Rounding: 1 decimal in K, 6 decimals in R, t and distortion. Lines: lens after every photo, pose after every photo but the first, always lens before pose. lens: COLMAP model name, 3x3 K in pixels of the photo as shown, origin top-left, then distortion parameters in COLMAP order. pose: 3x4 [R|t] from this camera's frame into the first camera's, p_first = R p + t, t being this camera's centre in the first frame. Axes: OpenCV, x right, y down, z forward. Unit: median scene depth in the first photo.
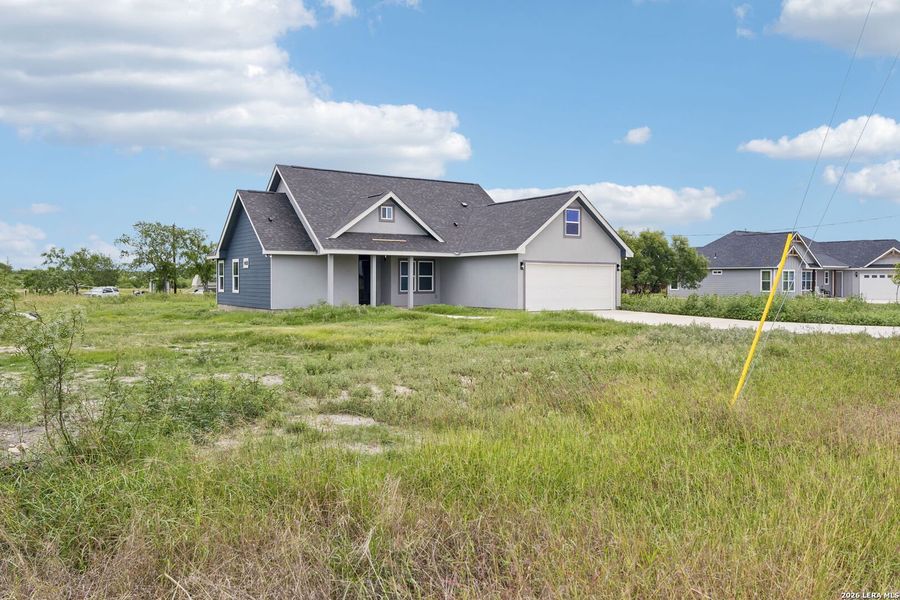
lens RADIAL K [[683.3, 0, 450.0], [0, 683.3, 300.0], [0, 0, 1]] dist [-0.000026, 0.008573]
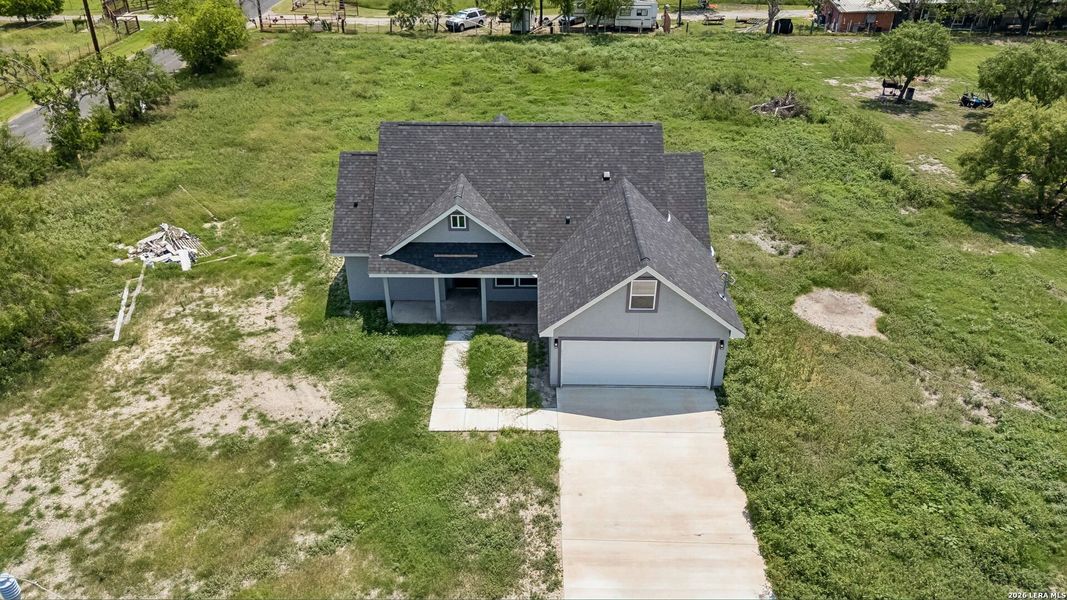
lens RADIAL K [[802.8, 0, 532.7], [0, 802.8, 279.3], [0, 0, 1]] dist [0.037907, -0.007891]
pose [[0.831087, 0.272502, -0.484806, 0.486766], [-0.018060, 0.884494, 0.466201, -0.523935], [0.555848, -0.378698, 0.740014, 0.257930]]
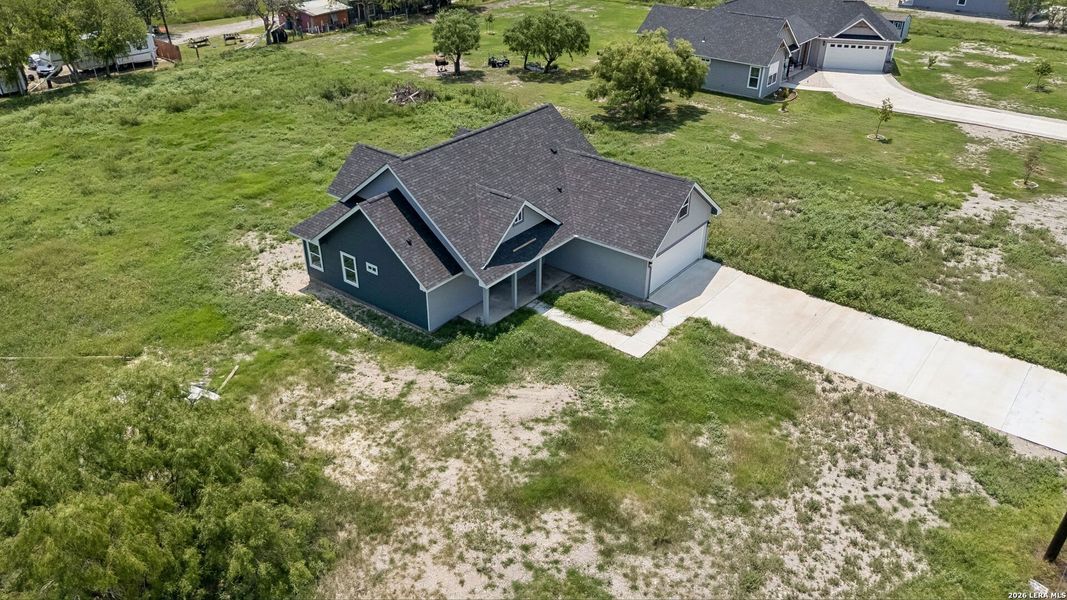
lens RADIAL K [[785.9, 0, 533.5], [0, 785.9, 300.0], [0, 0, 1]] dist [0.082991, -0.093069]
pose [[0.950070, -0.153376, 0.271740, -0.394826], [0.004231, 0.877111, 0.480269, -0.561334], [-0.312008, -0.455140, 0.833966, -0.040019]]
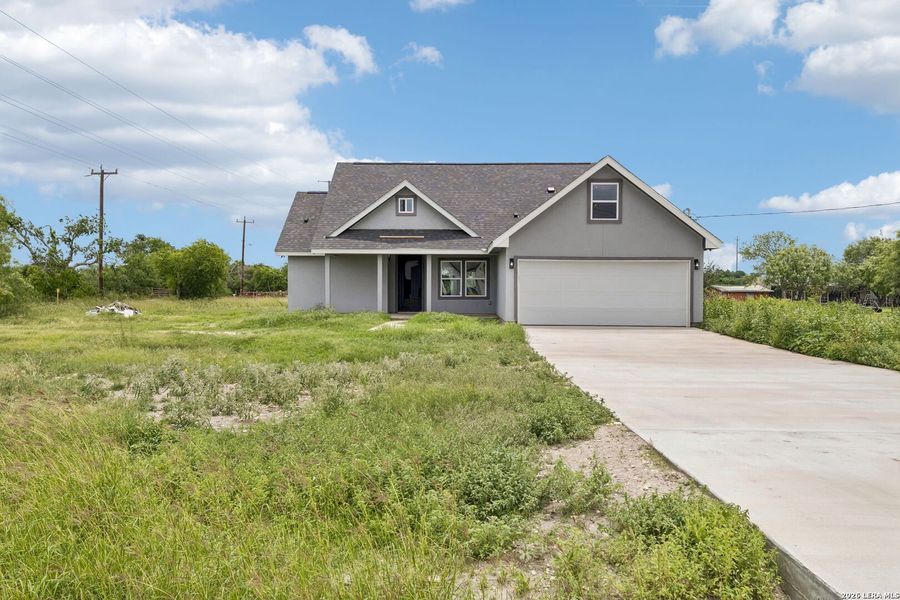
lens RADIAL K [[675.7, 0, 450.0], [0, 675.7, 300.0], [0, 0, 1]] dist [-0.002862, 0.001299]
pose [[0.822150, 0.014521, -0.569085, 0.428898], [-0.020703, 0.999776, -0.004400, -0.004733], [0.568894, 0.015400, 0.822267, 0.317297]]
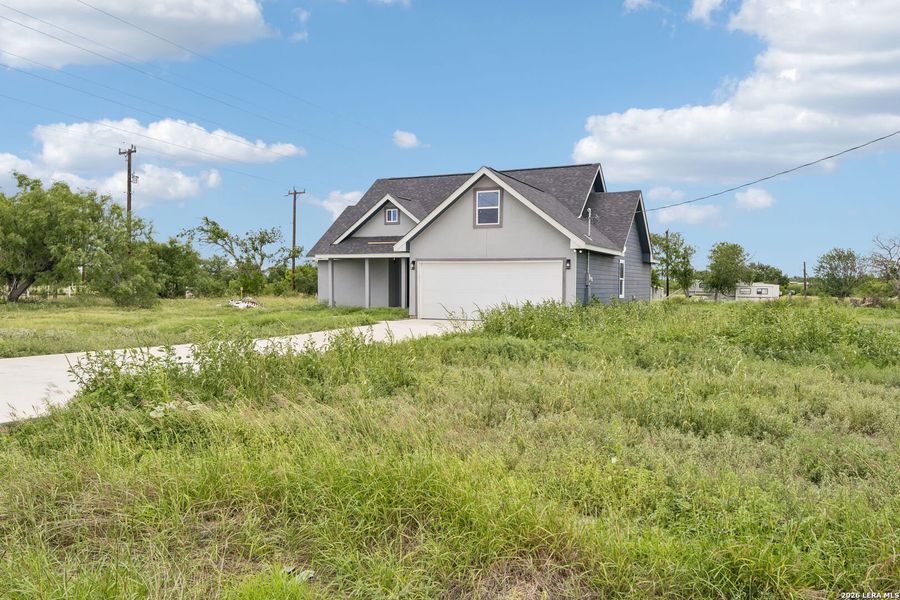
lens RADIAL K [[683.3, 0, 450.0], [0, 683.3, 300.0], [0, 0, 1]] dist [-0.000026, 0.008573]
pose [[0.514558, 0.021226, -0.857193, 0.792131], [-0.030401, 0.999517, 0.006501, -0.011773], [0.856916, 0.022714, 0.514955, 0.538451]]
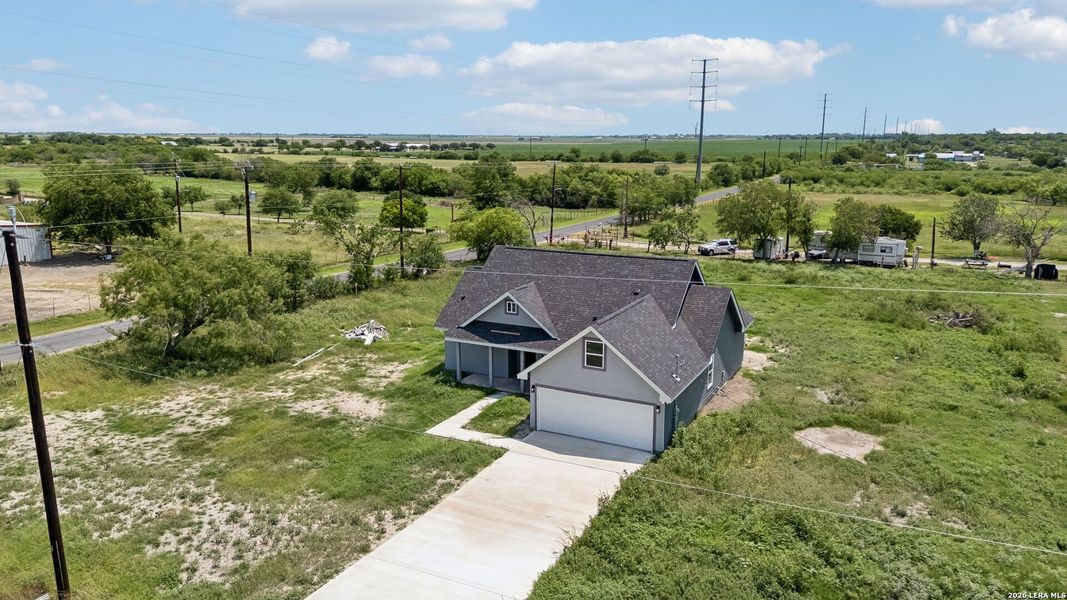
lens RADIAL K [[785.9, 0, 533.5], [0, 785.9, 300.0], [0, 0, 1]] dist [0.082991, -0.093069]
pose [[0.492413, 0.177139, -0.852145, 1.021994], [-0.026400, 0.981659, 0.188807, -0.379195], [0.869961, -0.070474, 0.488059, 0.372024]]
